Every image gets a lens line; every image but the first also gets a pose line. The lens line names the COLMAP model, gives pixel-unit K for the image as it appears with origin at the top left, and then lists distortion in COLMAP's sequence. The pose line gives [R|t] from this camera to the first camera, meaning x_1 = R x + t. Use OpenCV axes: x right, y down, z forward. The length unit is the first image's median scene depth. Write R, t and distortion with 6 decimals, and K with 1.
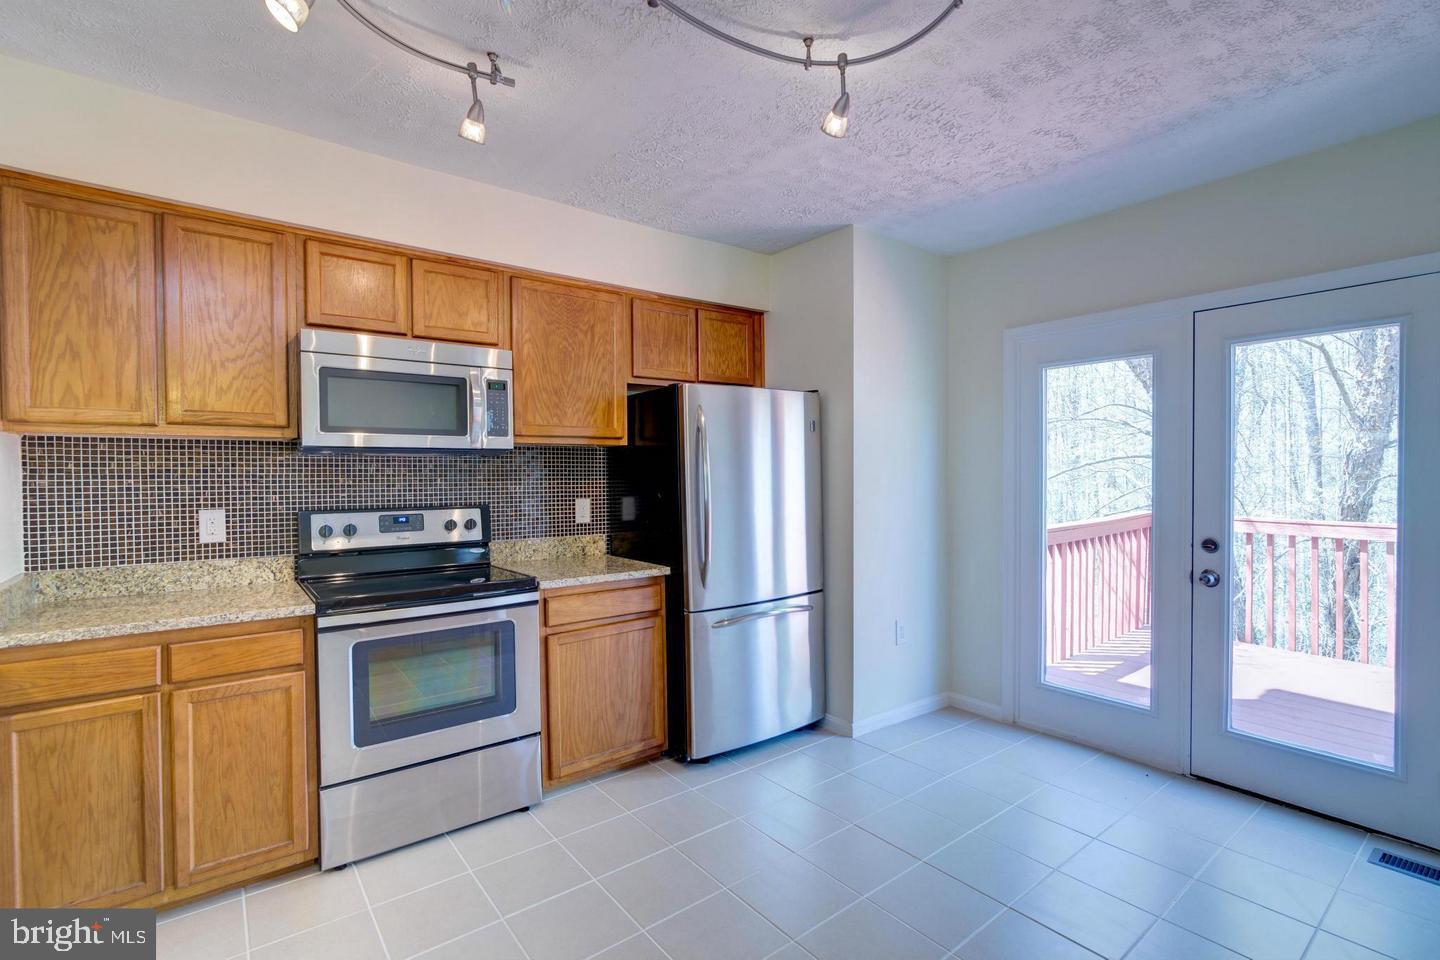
lens RADIAL K [[657.7, 0, 718.9], [0, 657.7, 482.7], [0, 0, 1]] dist [-0.004504, -0.000318]
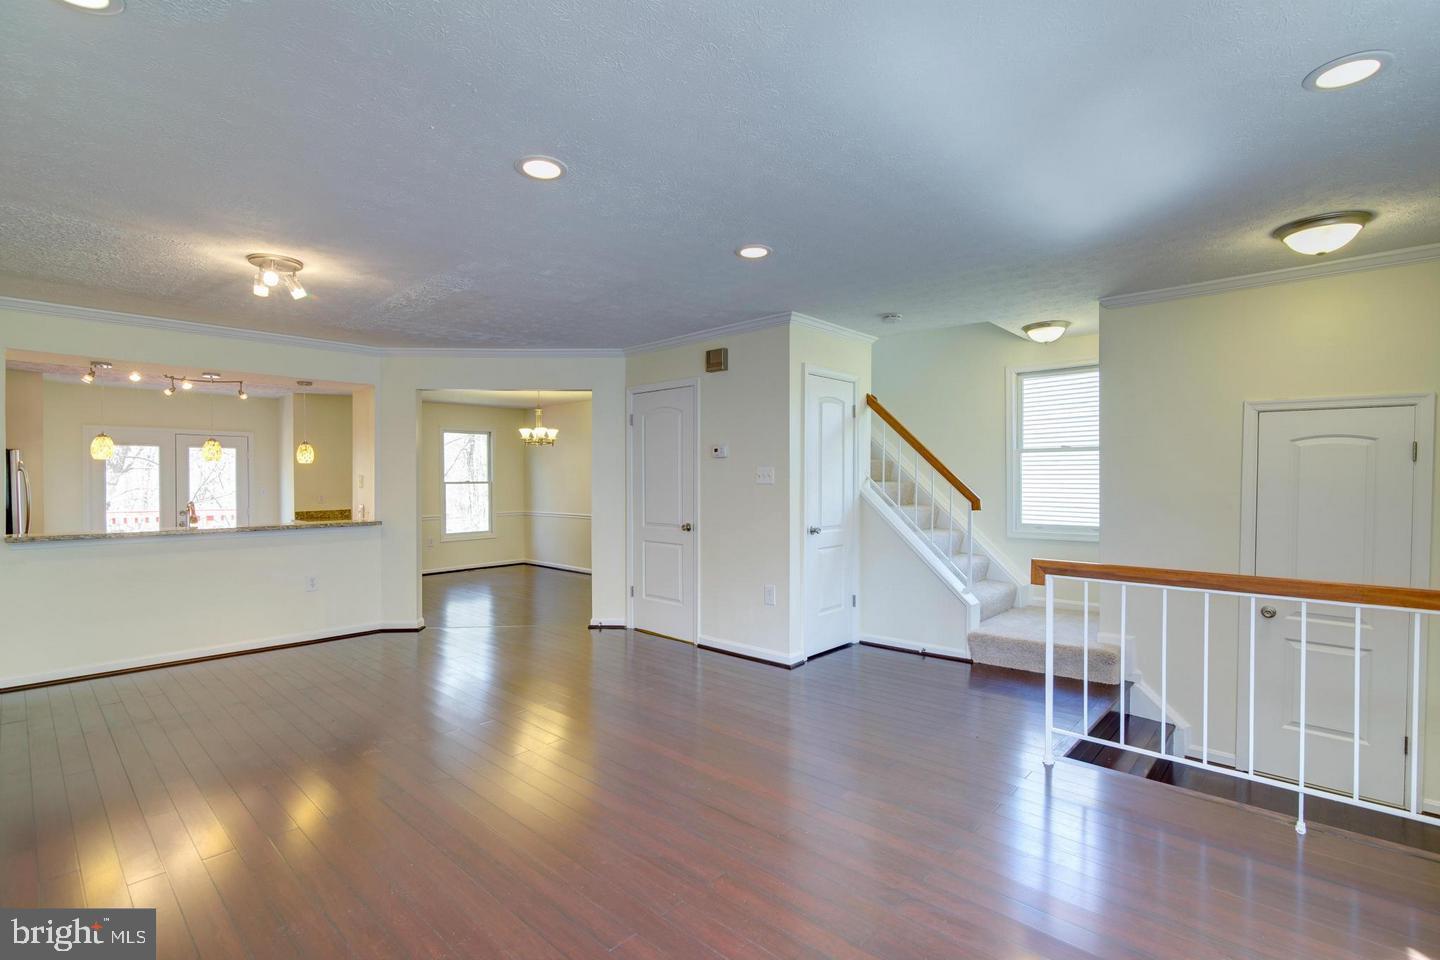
lens RADIAL K [[657.7, 0, 718.9], [0, 657.7, 482.7], [0, 0, 1]] dist [-0.004504, -0.000318]
pose [[-0.159326, -0.000282, 0.987226, -2.510565], [0.018460, 0.999824, 0.003265, -0.007049], [-0.987053, 0.018744, -0.159293, -0.909808]]
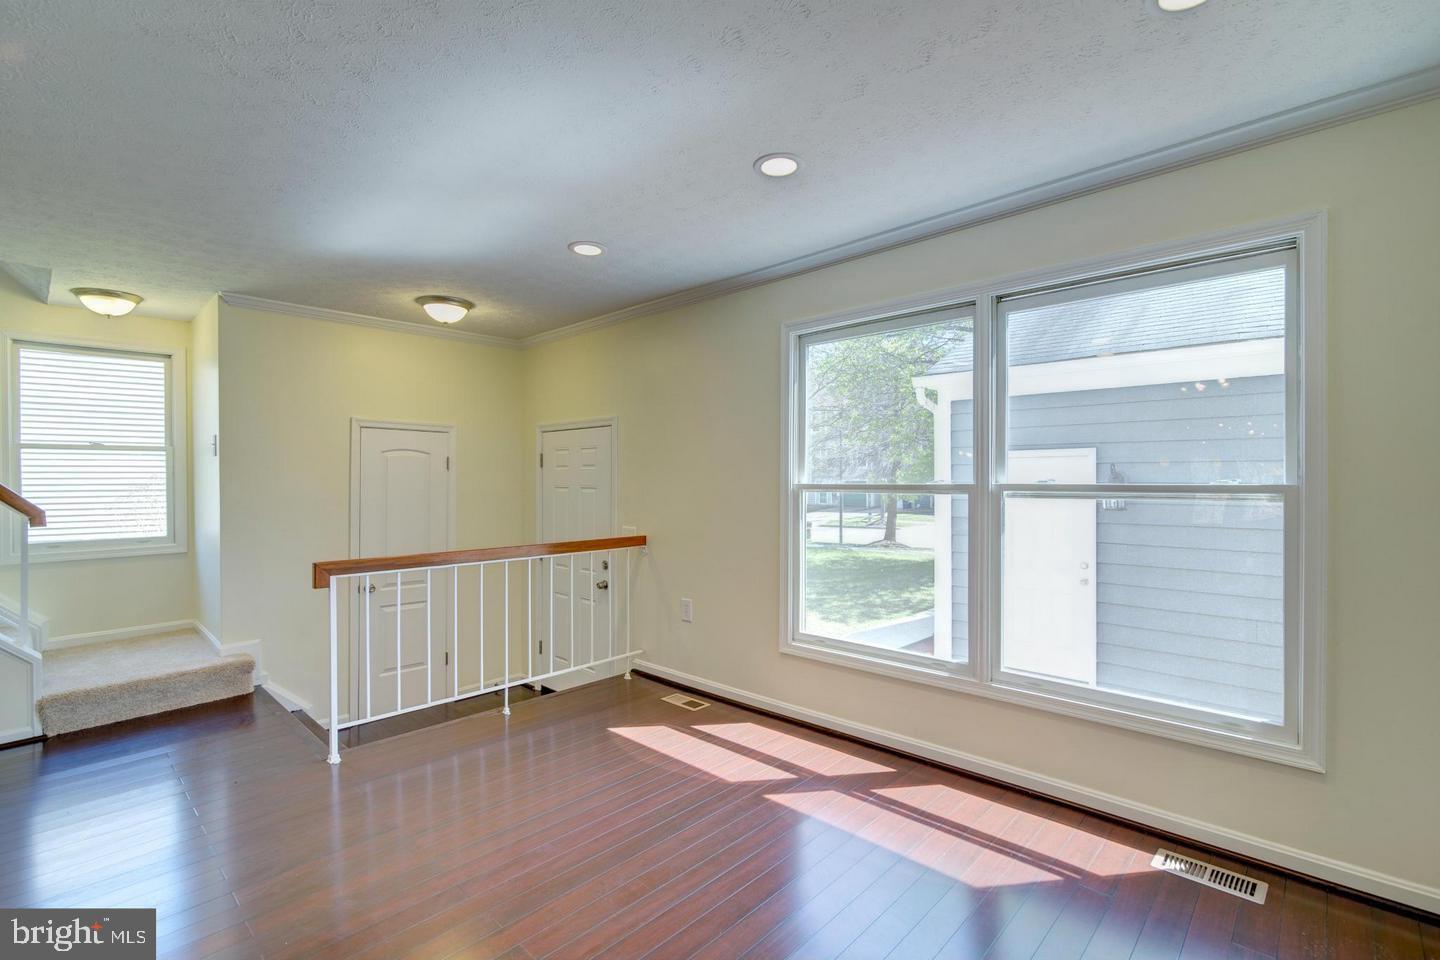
lens RADIAL K [[657.7, 0, 718.9], [0, 657.7, 482.7], [0, 0, 1]] dist [-0.004504, -0.000318]
pose [[-0.988683, 0.012529, -0.149496, -2.032976], [0.009376, 0.999719, 0.021777, -0.014581], [0.149727, 0.020128, -0.988523, -0.467382]]
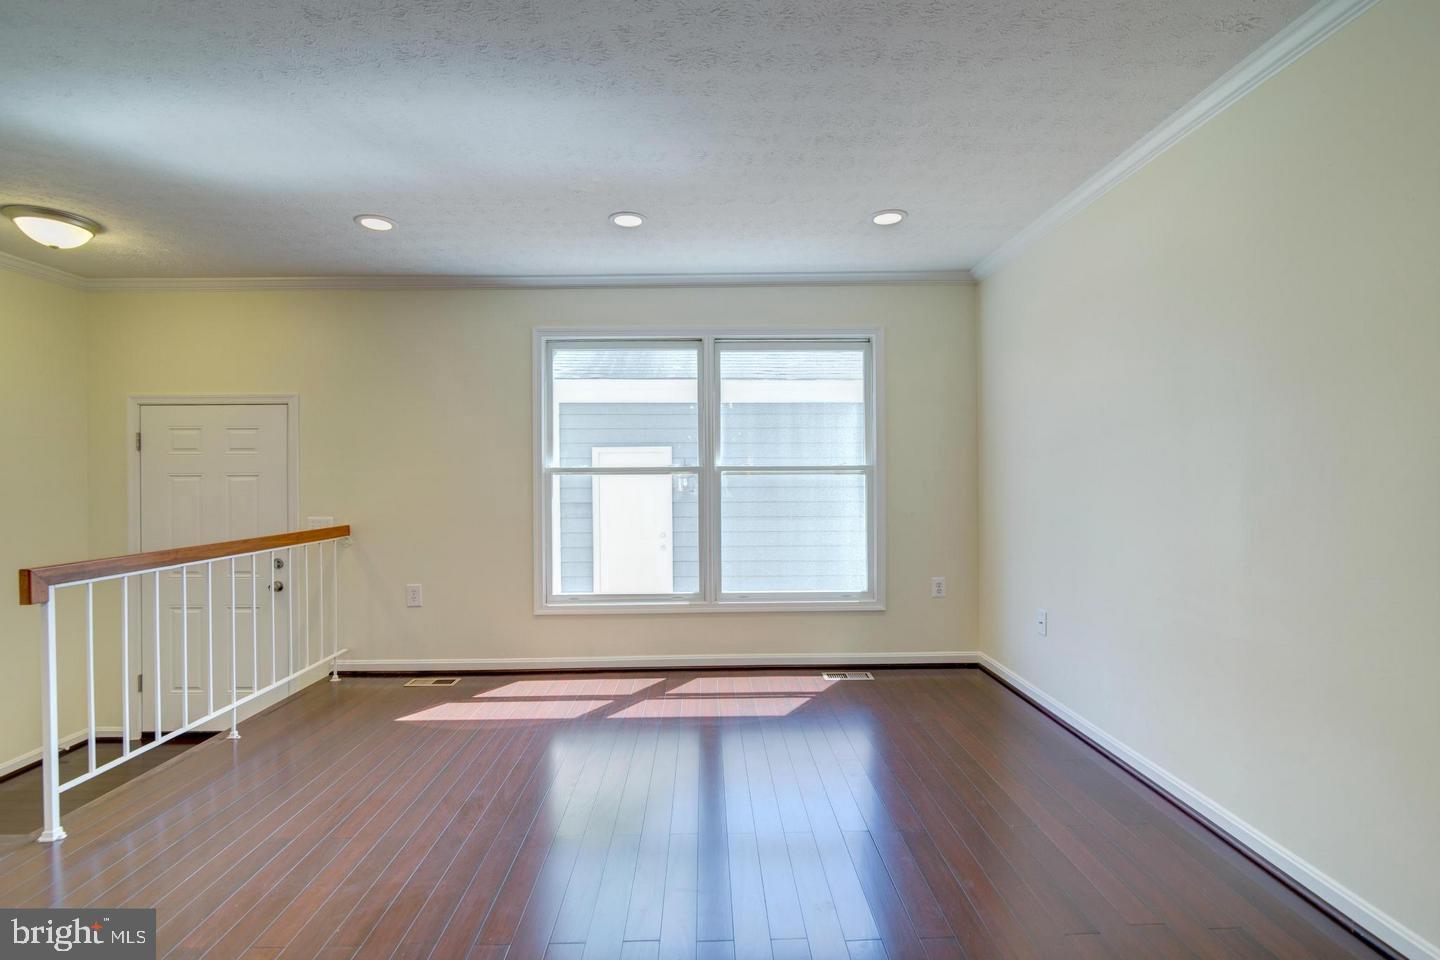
lens RADIAL K [[657.7, 0, 718.9], [0, 657.7, 482.7], [0, 0, 1]] dist [-0.004504, -0.000318]
pose [[-0.598764, 0.021265, -0.800643, -1.445320], [0.000019, 0.999648, 0.026536, 0.009553], [0.800925, 0.015874, -0.598554, -0.507914]]
